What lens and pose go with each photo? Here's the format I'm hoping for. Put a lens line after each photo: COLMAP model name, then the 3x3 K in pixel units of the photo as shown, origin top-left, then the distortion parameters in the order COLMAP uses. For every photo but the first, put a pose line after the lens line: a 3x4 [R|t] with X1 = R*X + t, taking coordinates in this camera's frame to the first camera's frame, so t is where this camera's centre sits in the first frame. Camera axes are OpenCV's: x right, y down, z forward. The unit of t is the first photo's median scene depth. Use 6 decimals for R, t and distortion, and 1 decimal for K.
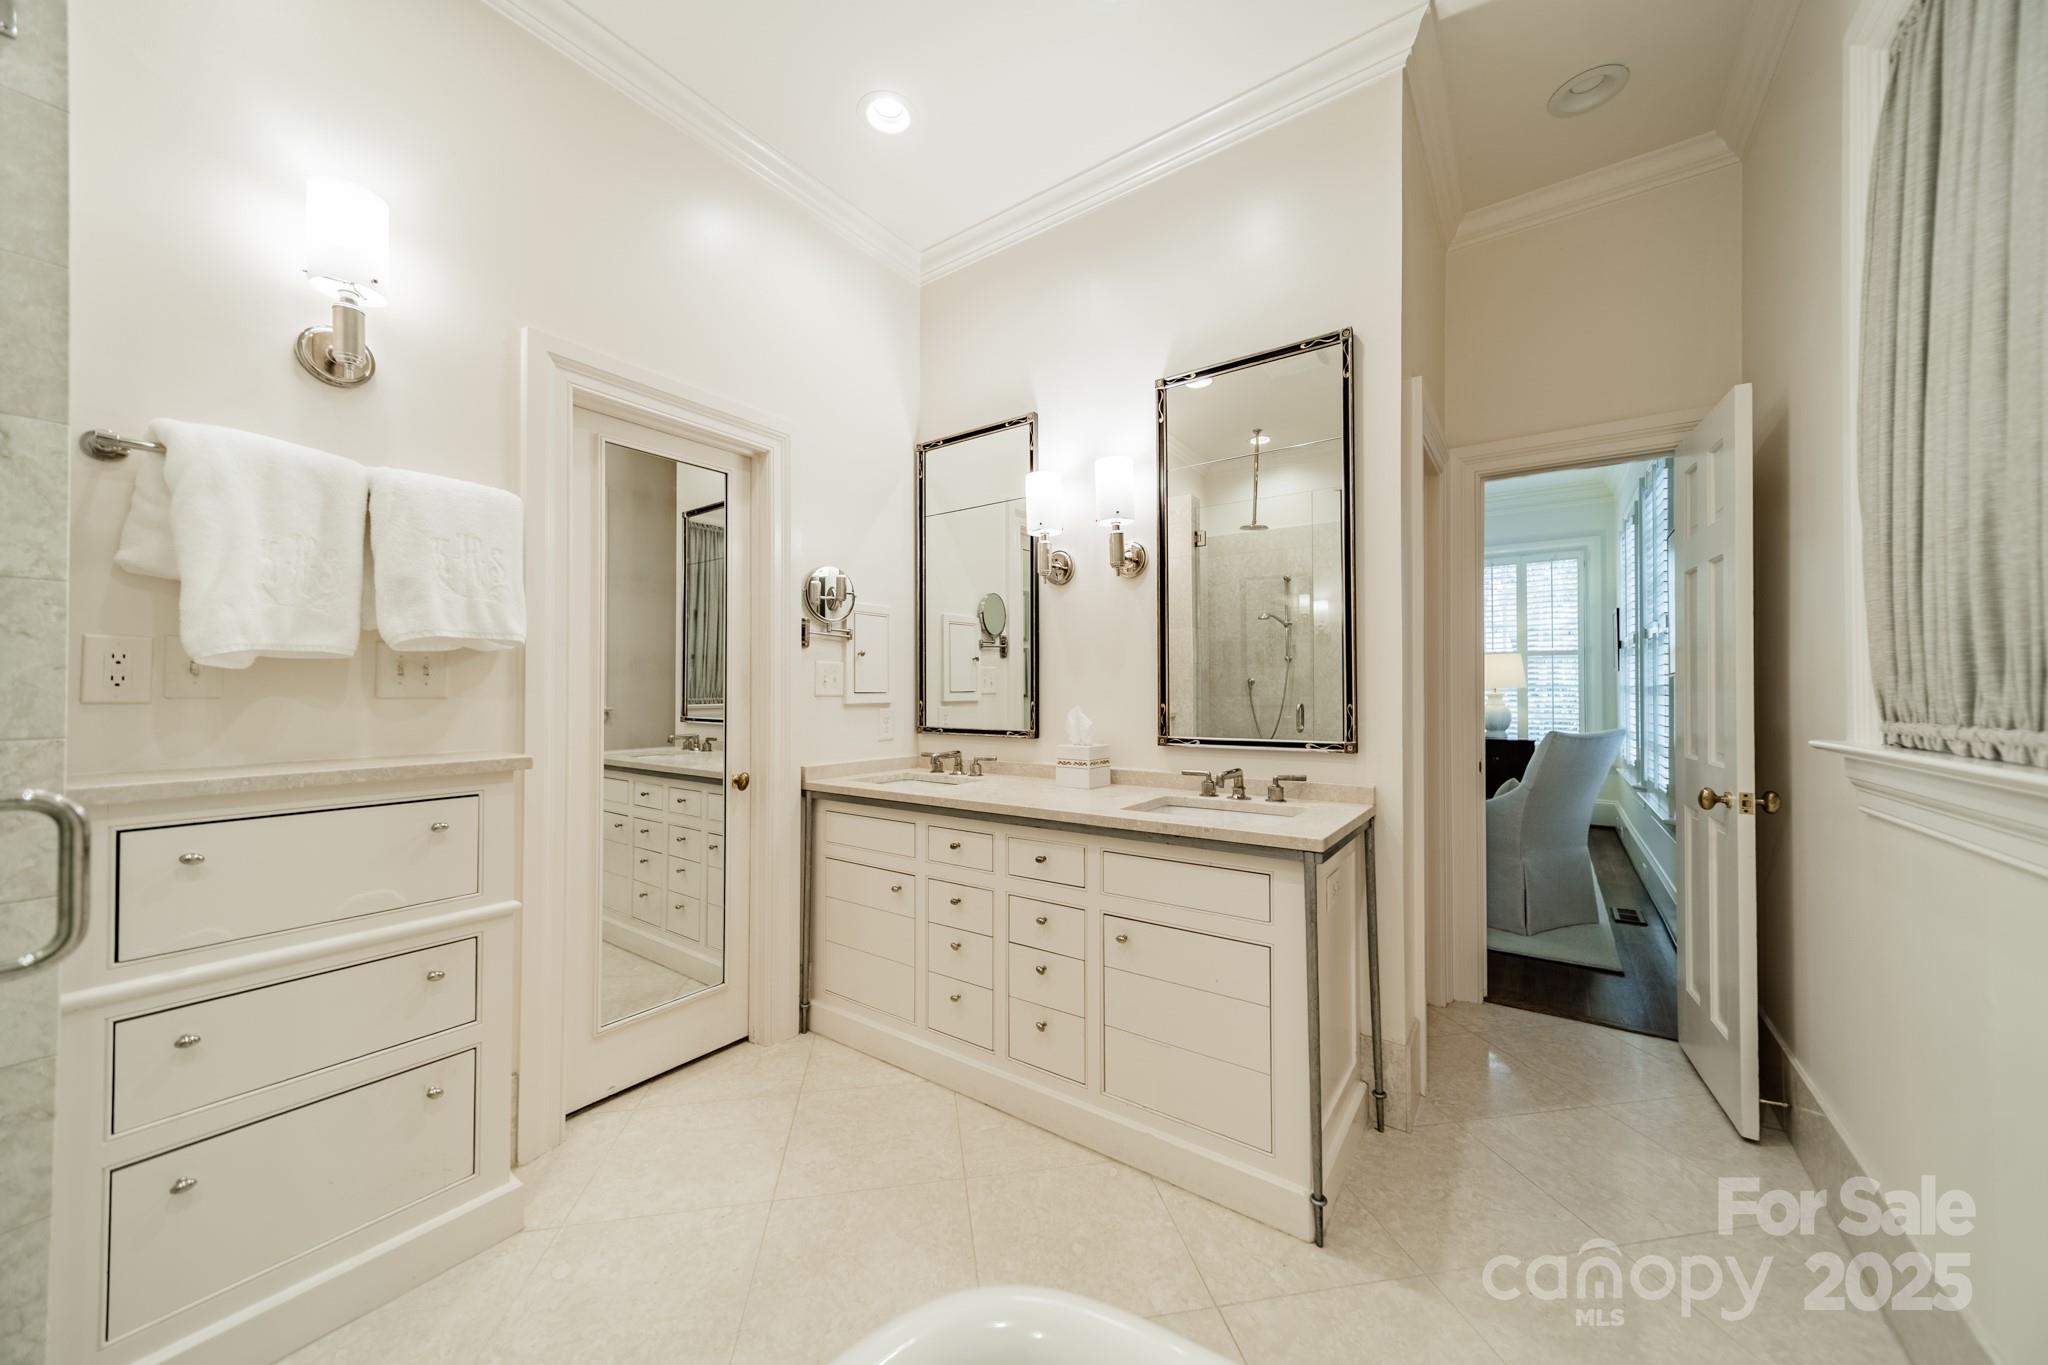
lens RADIAL K [[725.2, 0, 1022.1], [0, 725.2, 686.3], [0, 0, 1]] dist [0.008173, -0.000152]
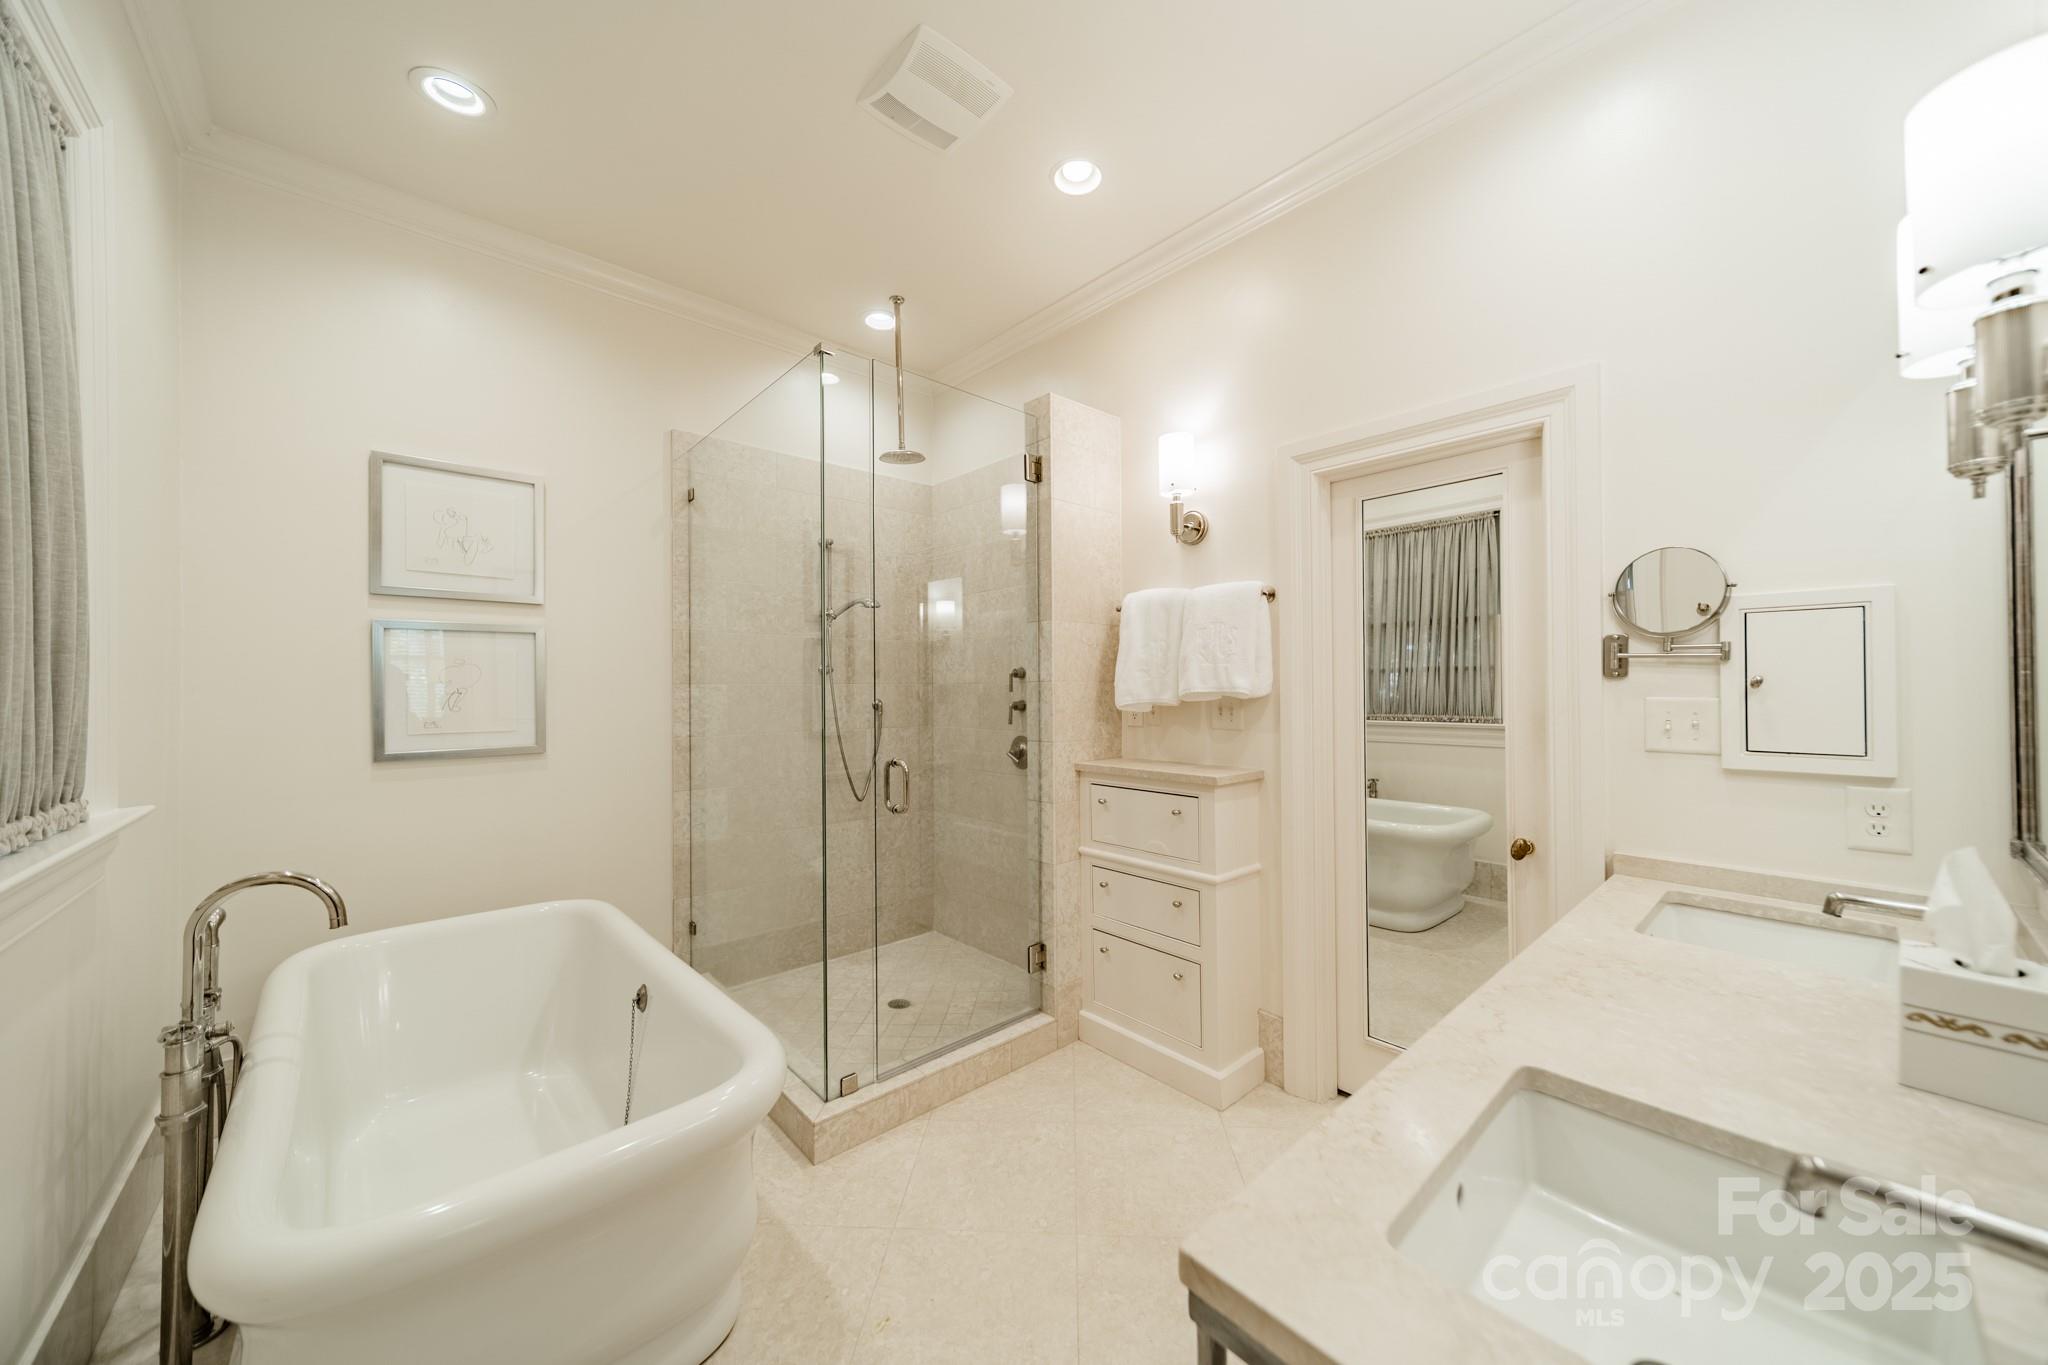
lens RADIAL K [[725.2, 0, 1025.4], [0, 725.2, 681.4], [0, 0, 1]] dist [0.008173, -0.000152]
pose [[-0.229448, -0.004526, -0.973310, 0.743369], [0.010197, 0.999923, -0.007053, -0.077818], [0.973267, -0.011544, -0.229384, 0.926813]]
